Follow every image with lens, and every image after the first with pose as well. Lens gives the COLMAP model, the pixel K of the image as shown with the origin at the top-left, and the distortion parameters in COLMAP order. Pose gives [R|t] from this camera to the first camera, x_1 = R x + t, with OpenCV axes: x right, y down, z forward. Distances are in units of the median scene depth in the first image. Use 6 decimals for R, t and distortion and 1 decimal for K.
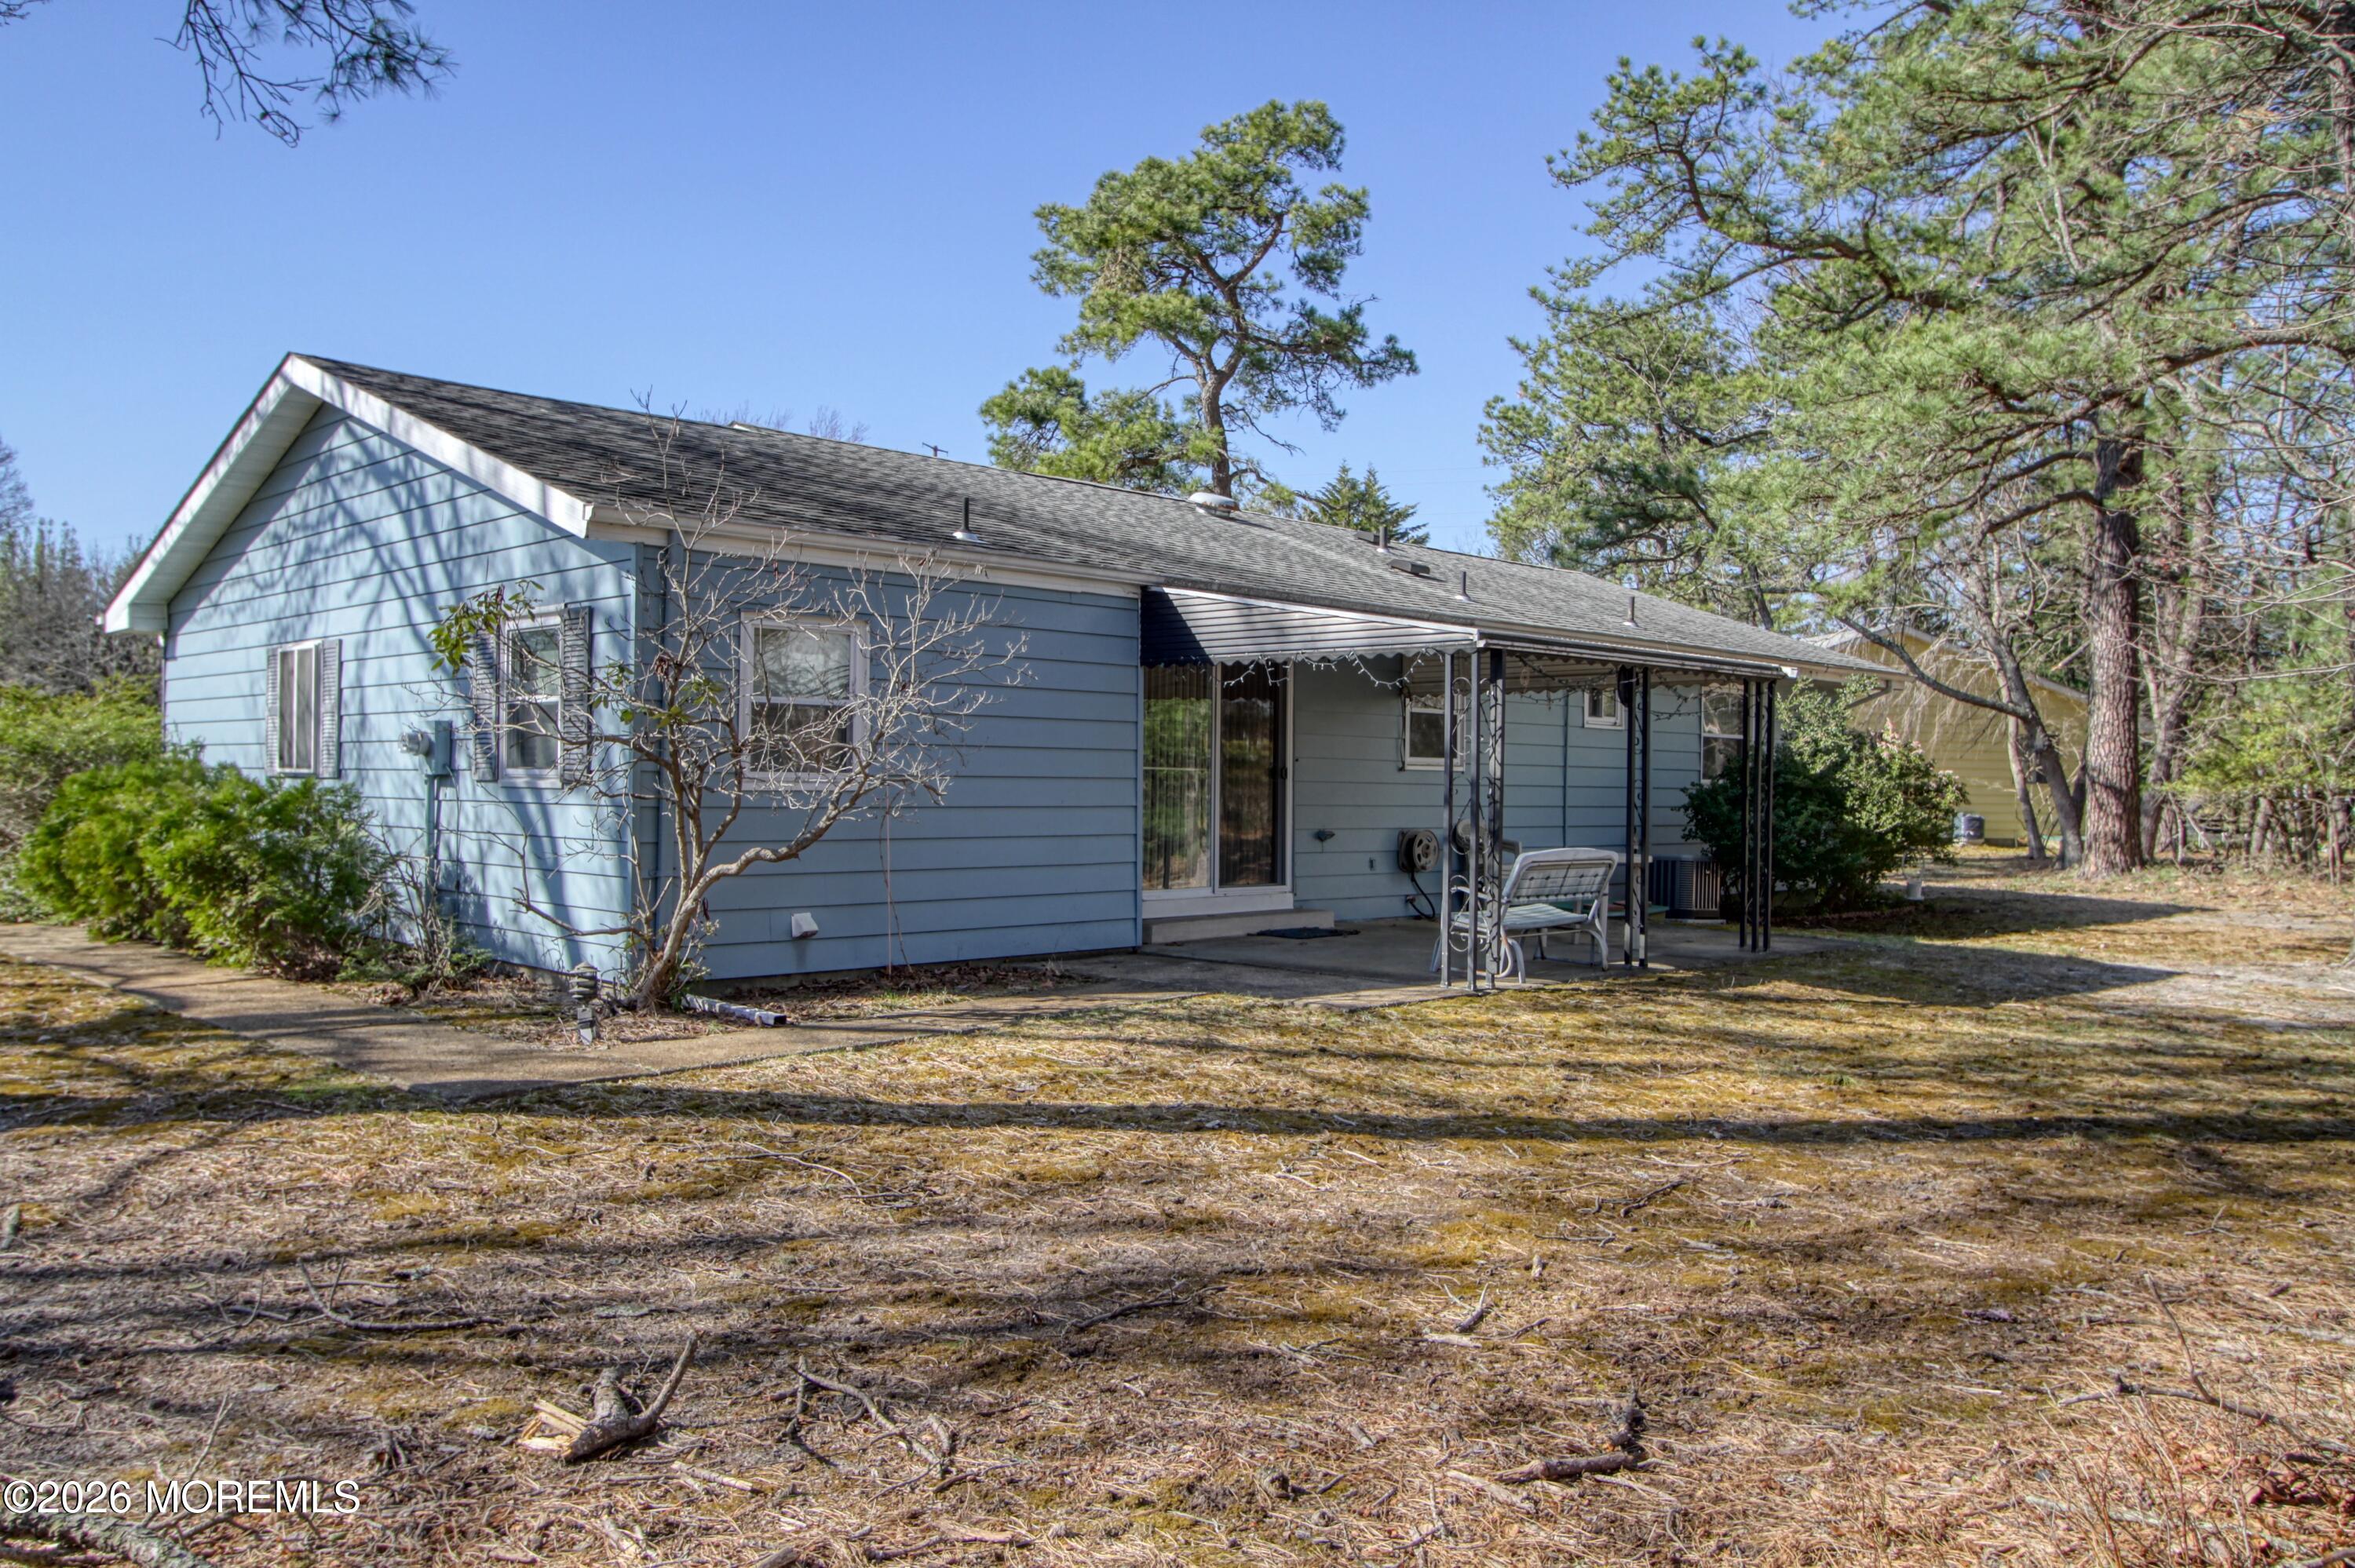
lens RADIAL K [[1759.2, 0, 1179.2], [0, 1759.2, 790.4], [0, 0, 1]] dist [0.002915, -0.000028]
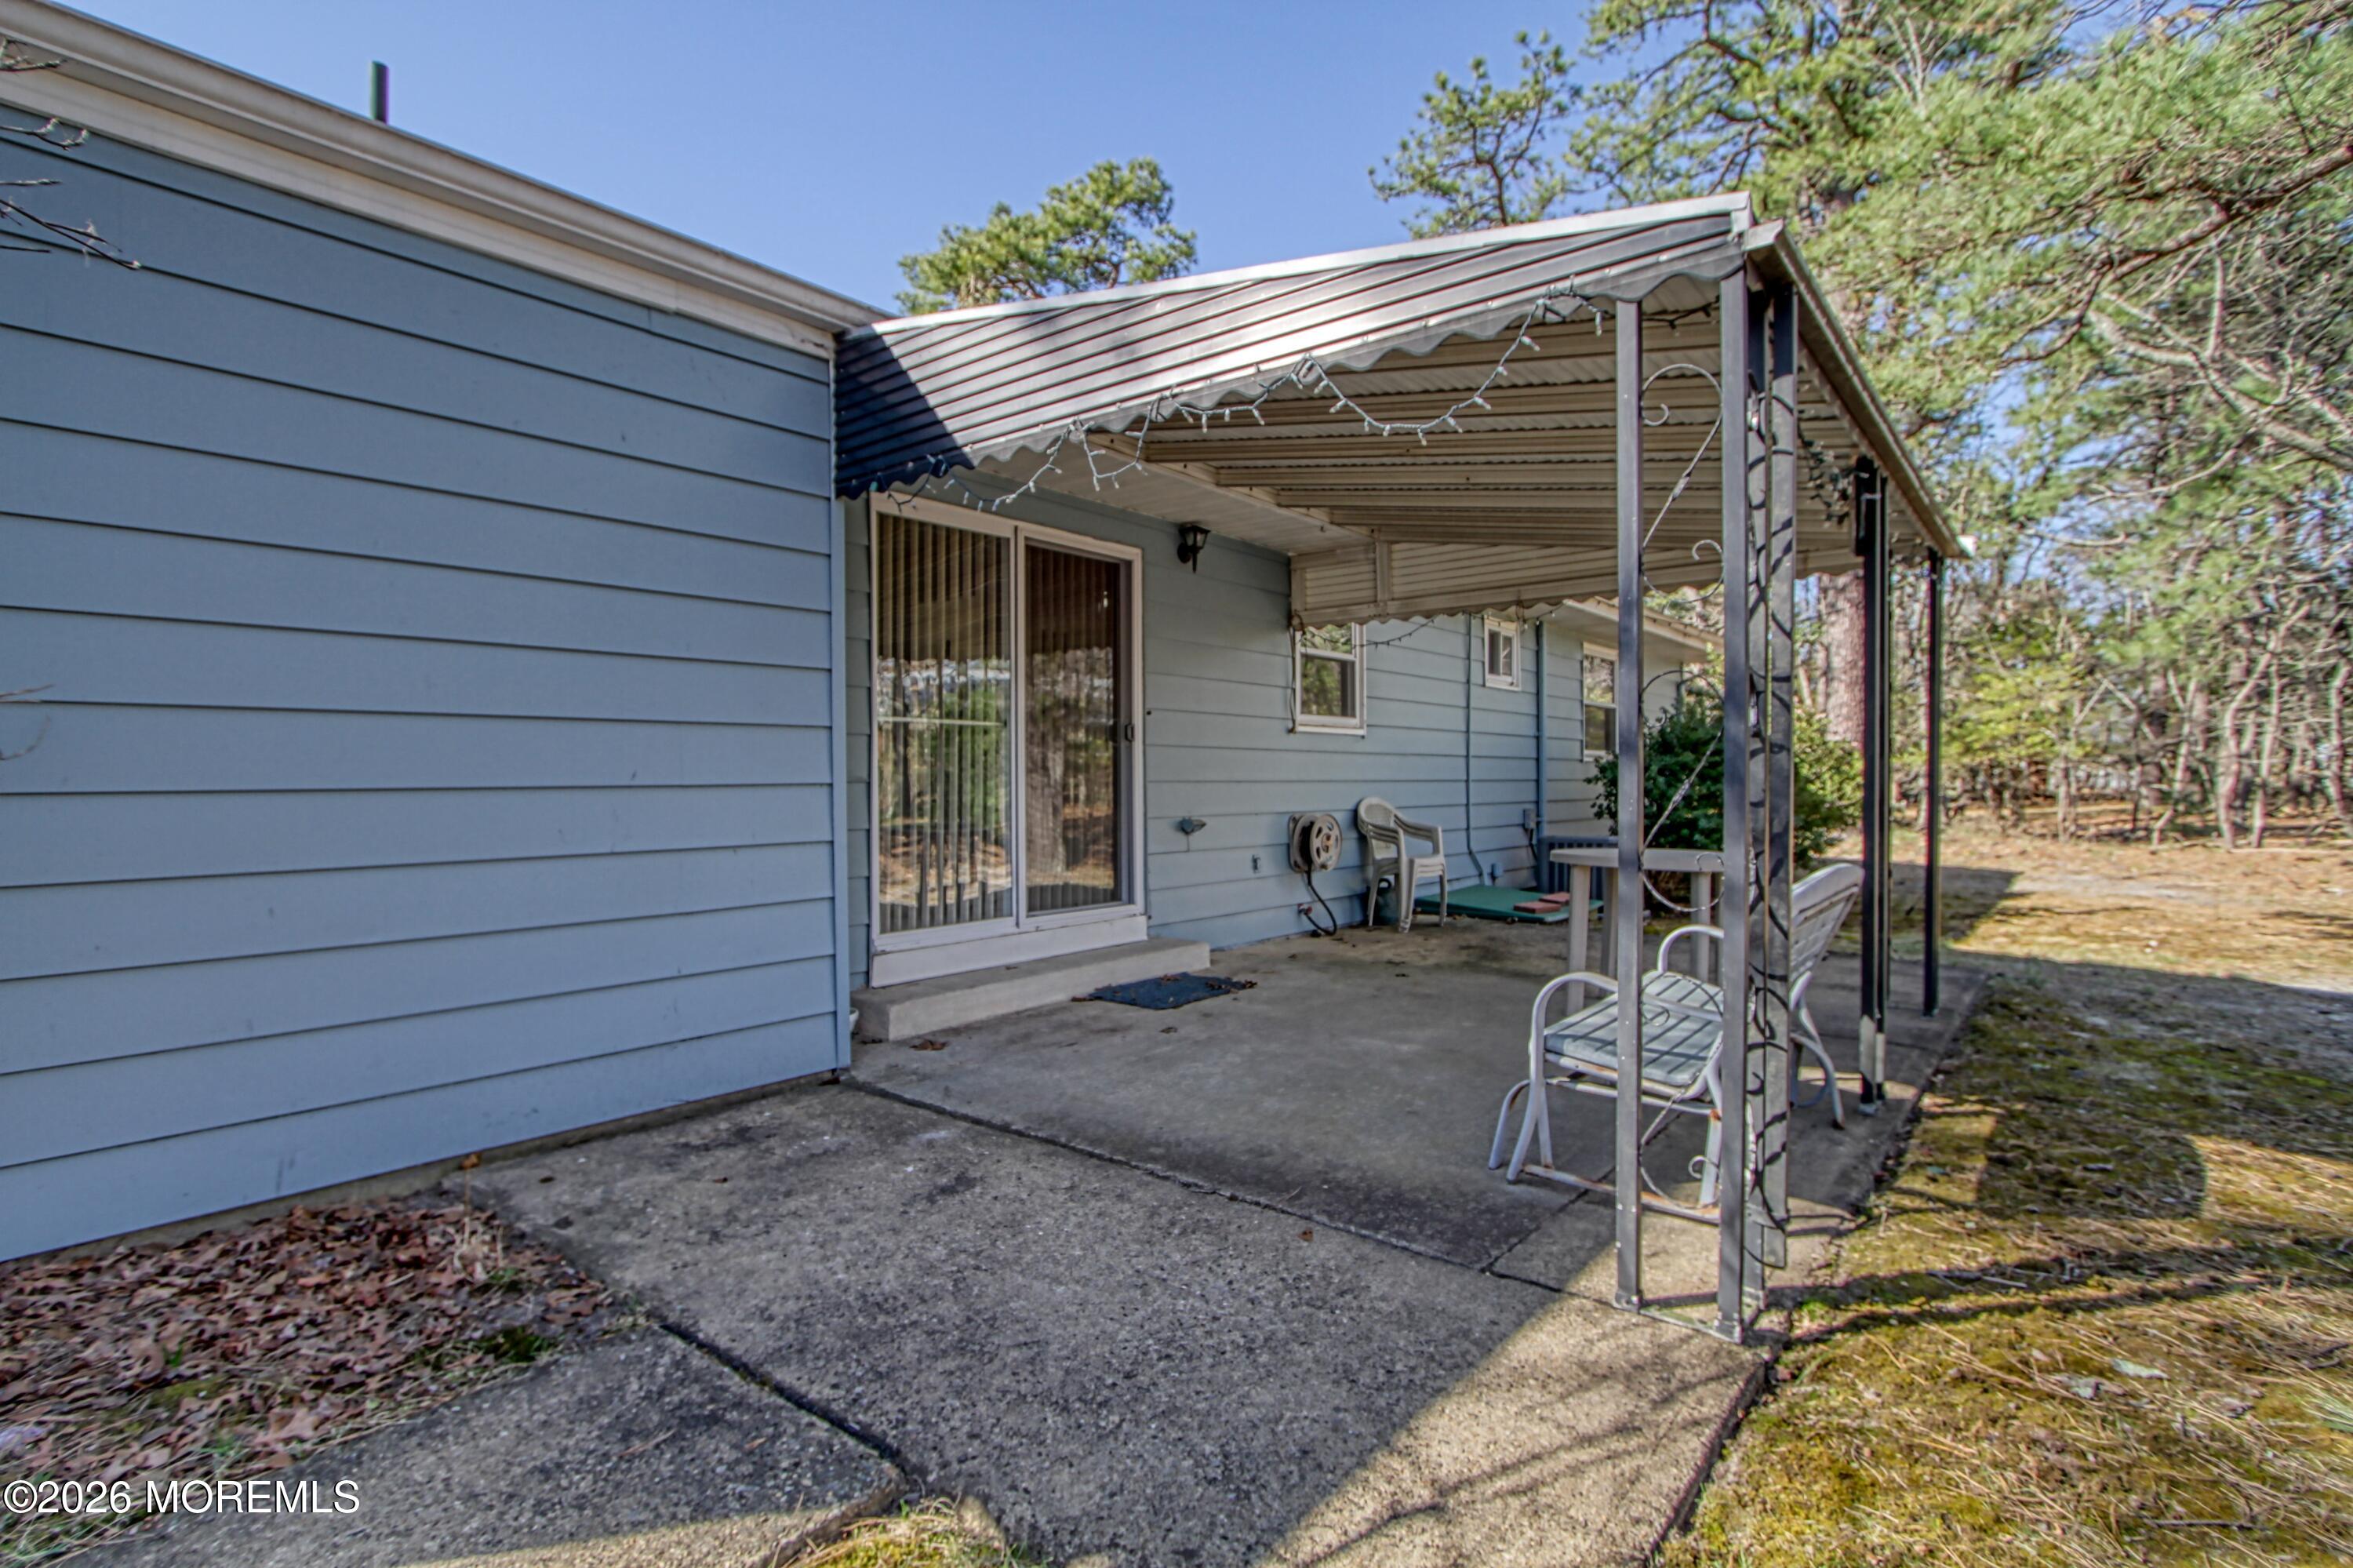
lens RADIAL K [[1101.9, 0, 1177.8], [0, 1101.9, 788.1], [0, 0, 1]] dist [-0.009180, 0.000335]
pose [[0.994374, -0.014172, 0.104970, 0.022139], [0.013402, 0.999878, 0.008042, 0.005116], [-0.105071, -0.006590, 0.994443, 0.383941]]
